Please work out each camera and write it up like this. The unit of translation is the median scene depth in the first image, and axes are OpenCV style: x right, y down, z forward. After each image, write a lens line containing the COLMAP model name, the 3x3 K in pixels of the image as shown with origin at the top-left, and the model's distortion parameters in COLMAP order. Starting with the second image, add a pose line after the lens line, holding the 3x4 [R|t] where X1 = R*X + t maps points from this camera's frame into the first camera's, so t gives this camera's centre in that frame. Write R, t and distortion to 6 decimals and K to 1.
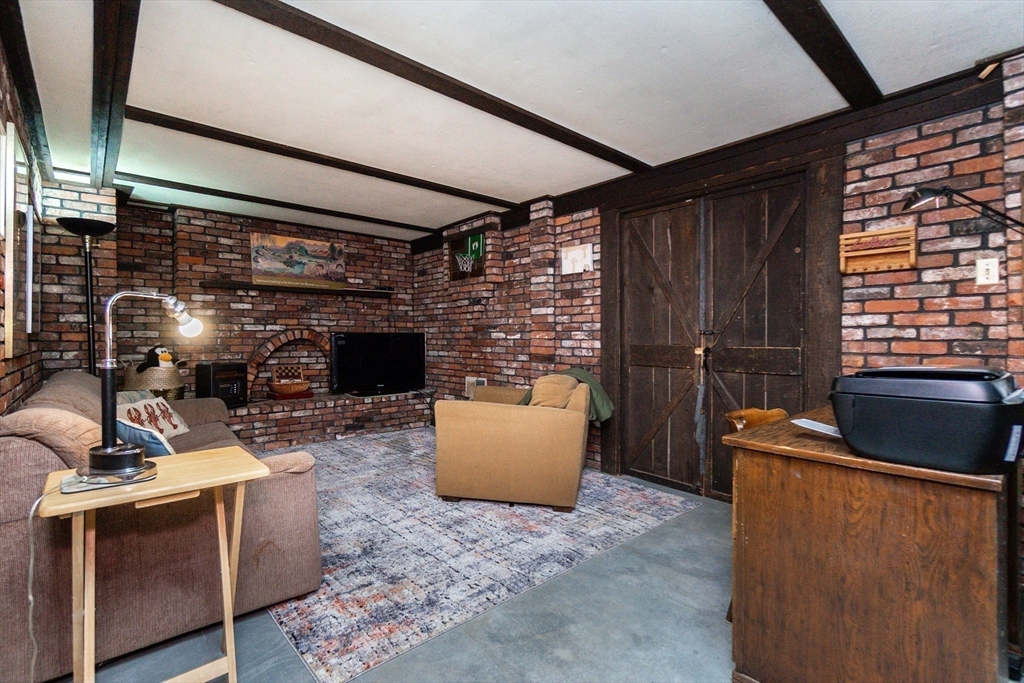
lens RADIAL K [[469.8, 0, 511.0], [0, 469.8, 340.2], [0, 0, 1]] dist [-0.000904, -0.000357]
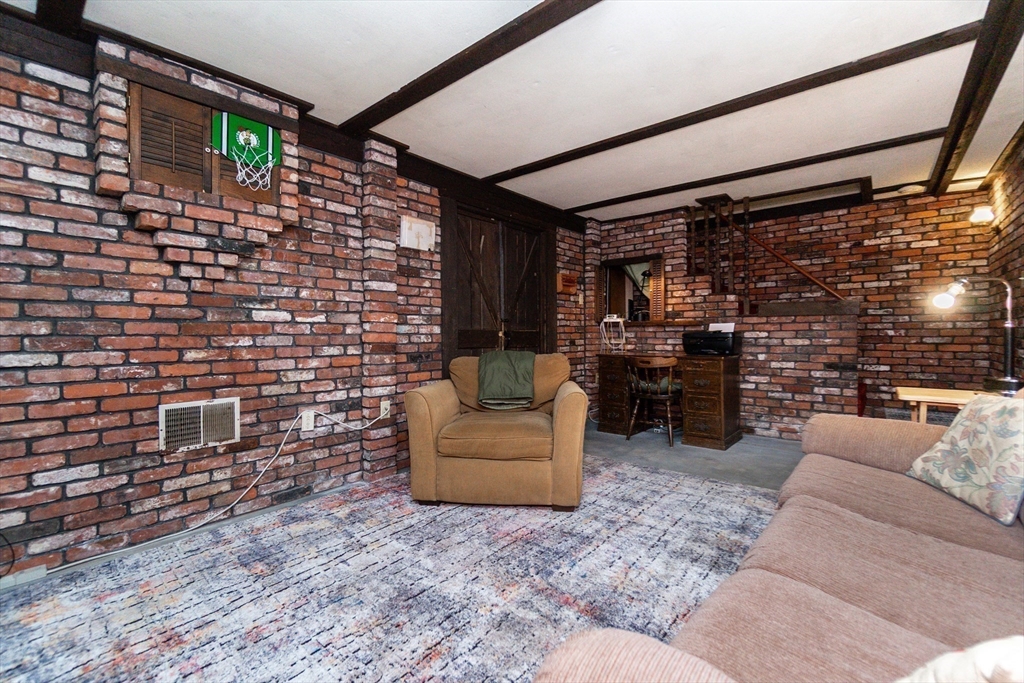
lens RADIAL K [[445.1, 0, 495.0], [0, 445.1, 331.1], [0, 0, 1]] dist [-0.009227, 0.002669]
pose [[-0.124812, -0.005247, 0.992167, -0.707740], [0.001091, 0.999985, 0.005426, 0.006819], [-0.992180, 0.001760, -0.124804, 0.949271]]
